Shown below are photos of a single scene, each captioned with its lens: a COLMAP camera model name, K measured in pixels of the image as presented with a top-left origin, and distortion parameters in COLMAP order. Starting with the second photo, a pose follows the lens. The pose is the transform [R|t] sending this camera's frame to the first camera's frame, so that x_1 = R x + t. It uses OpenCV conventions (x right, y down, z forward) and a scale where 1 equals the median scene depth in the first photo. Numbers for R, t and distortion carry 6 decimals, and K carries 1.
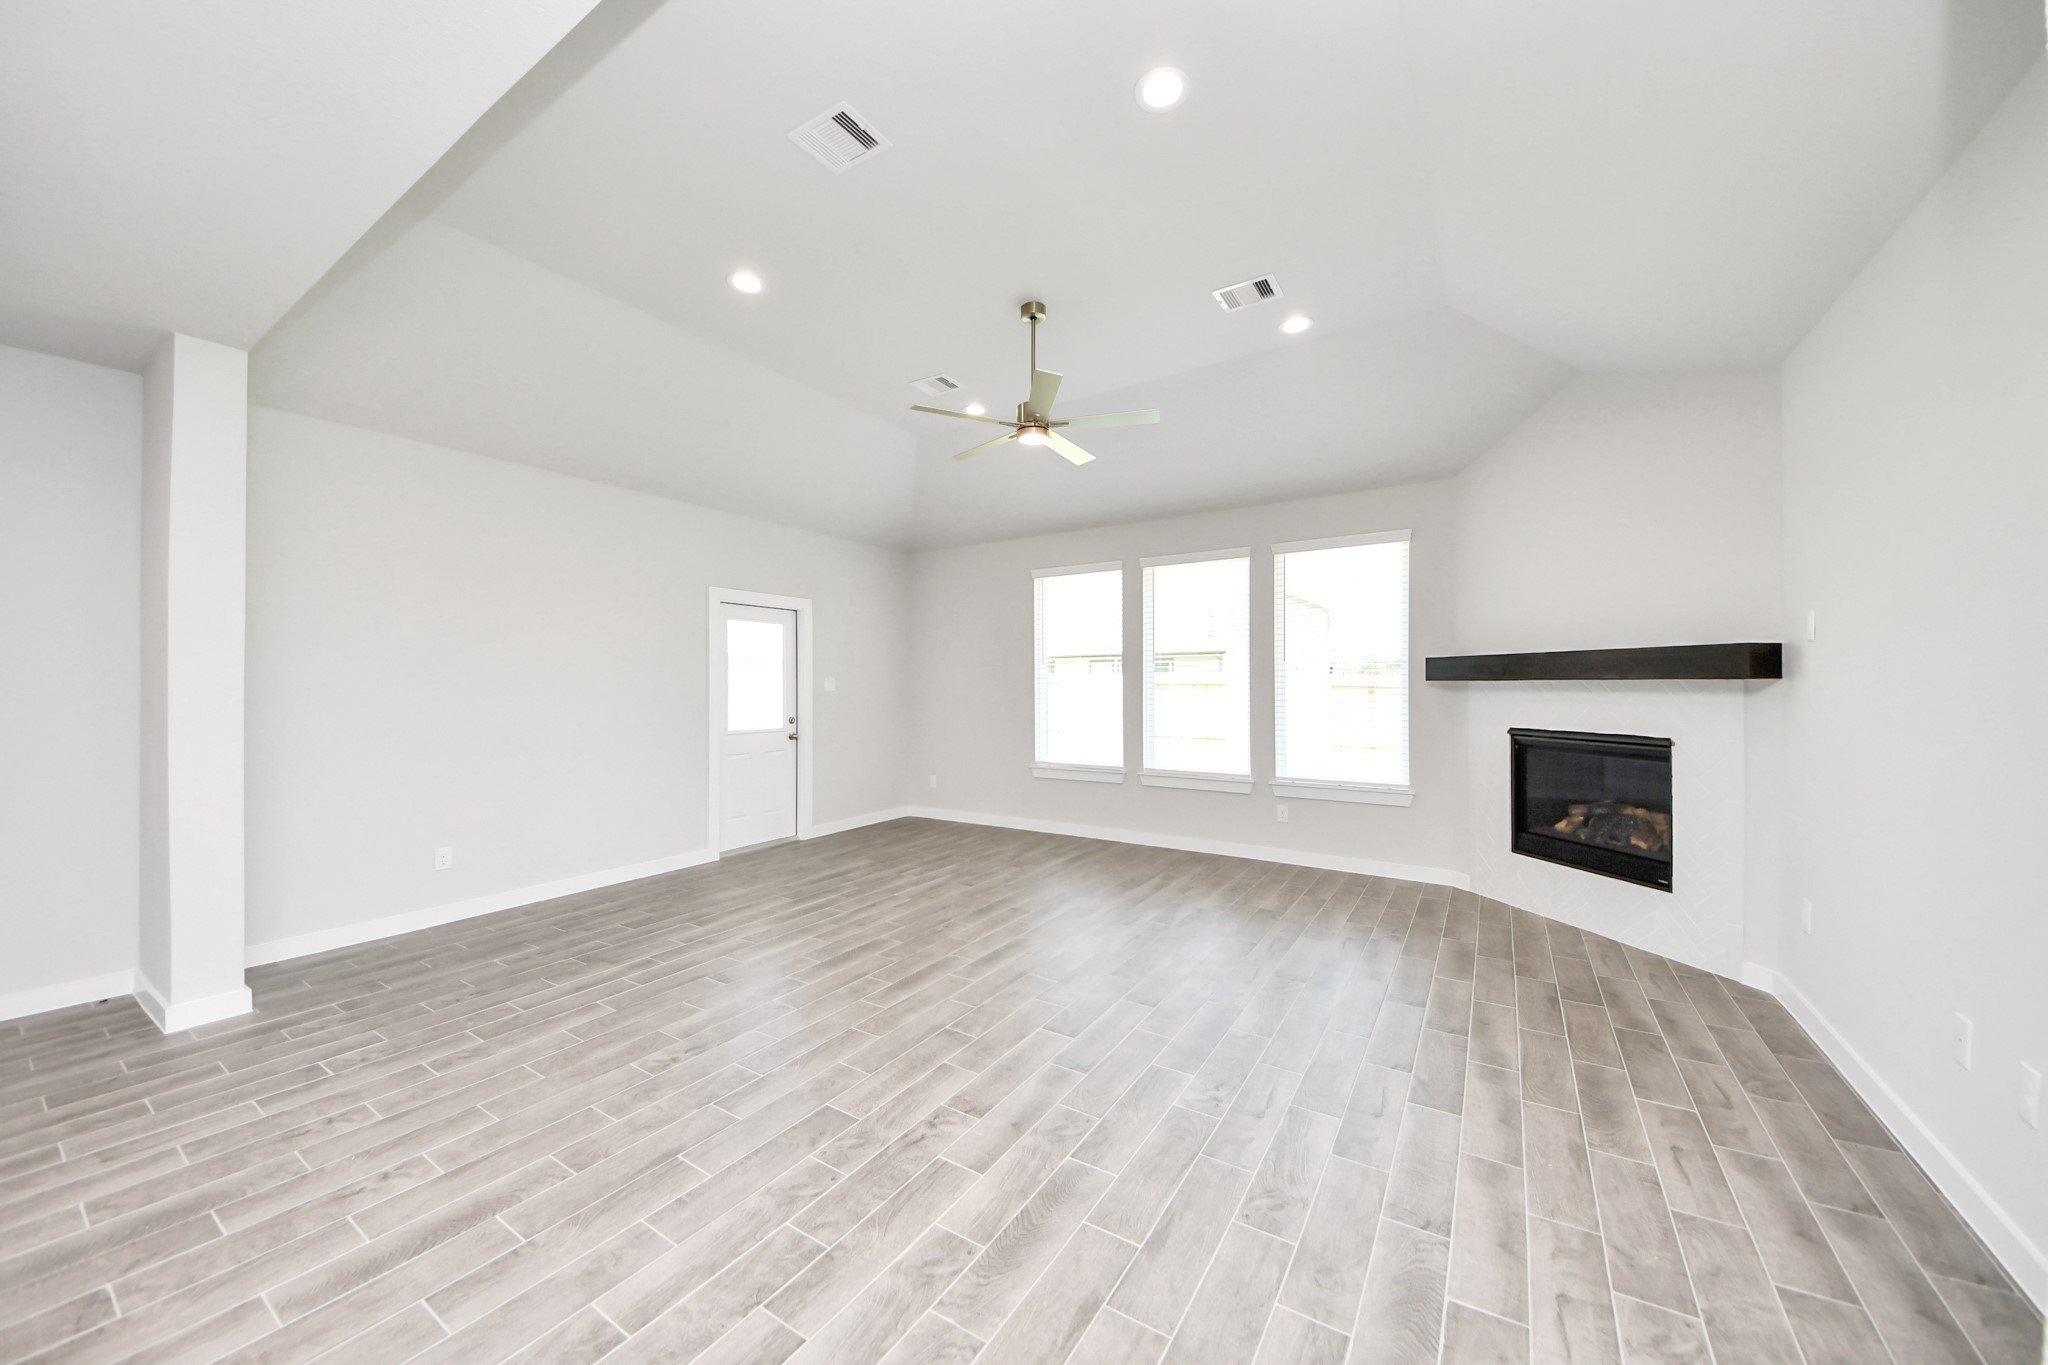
lens RADIAL K [[704.8, 0, 986.6], [0, 704.8, 689.8], [0, 0, 1]] dist [0.000762, -0.000107]
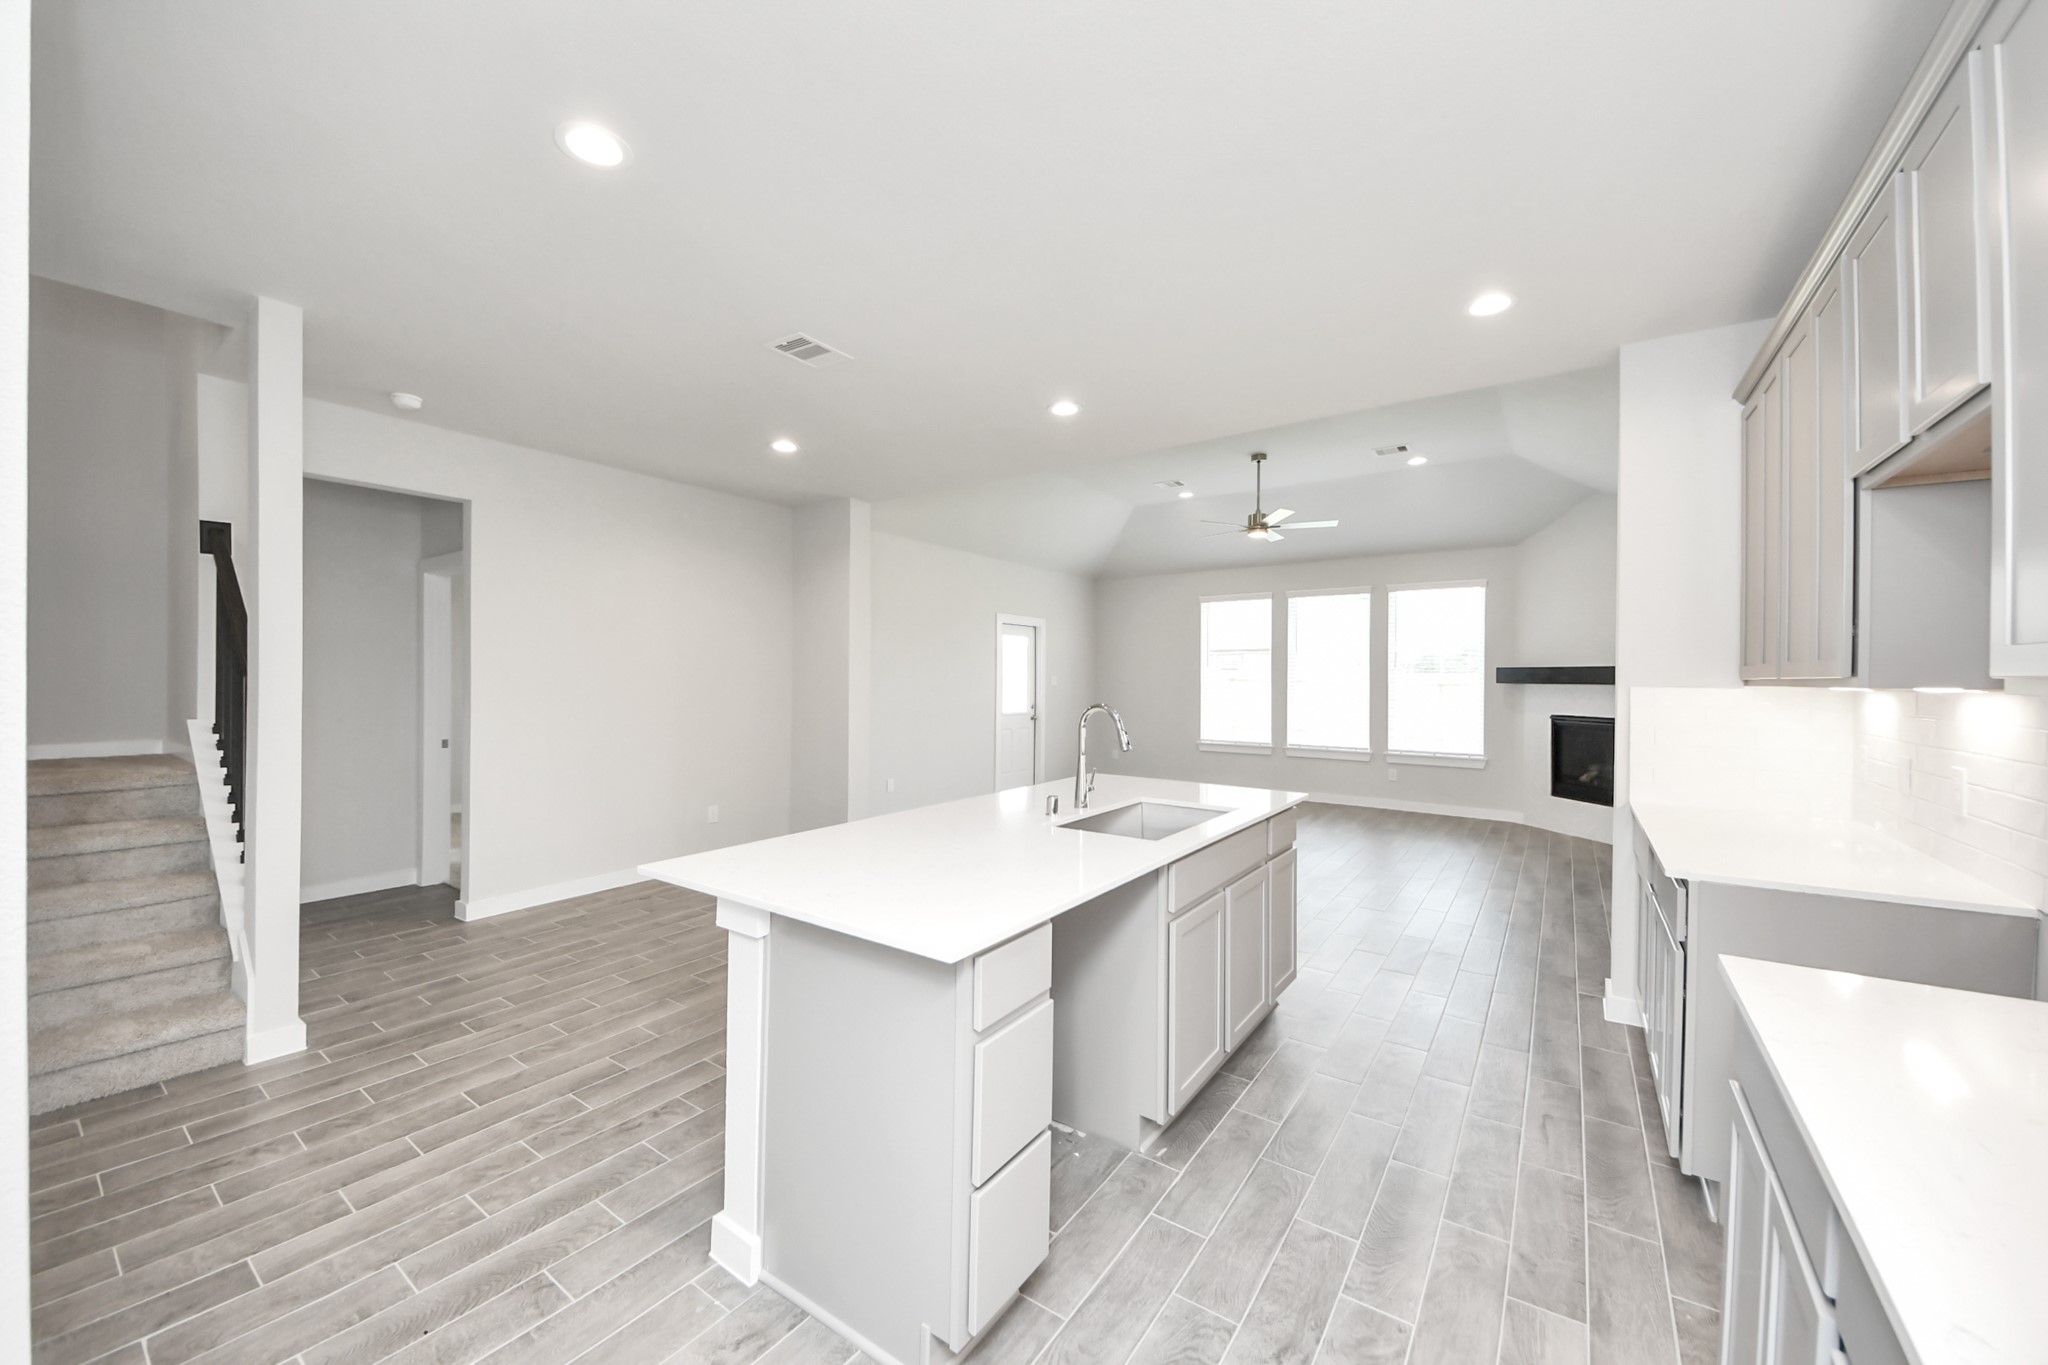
lens RADIAL K [[747.4, 0, 1009.8], [0, 747.4, 695.5], [0, 0, 1]] dist [0.001566, -0.002758]
pose [[0.999759, 0.006592, -0.020961, -0.526868], [-0.006244, 0.999842, 0.016662, -0.008076], [0.021068, -0.016527, 0.999641, -0.851725]]
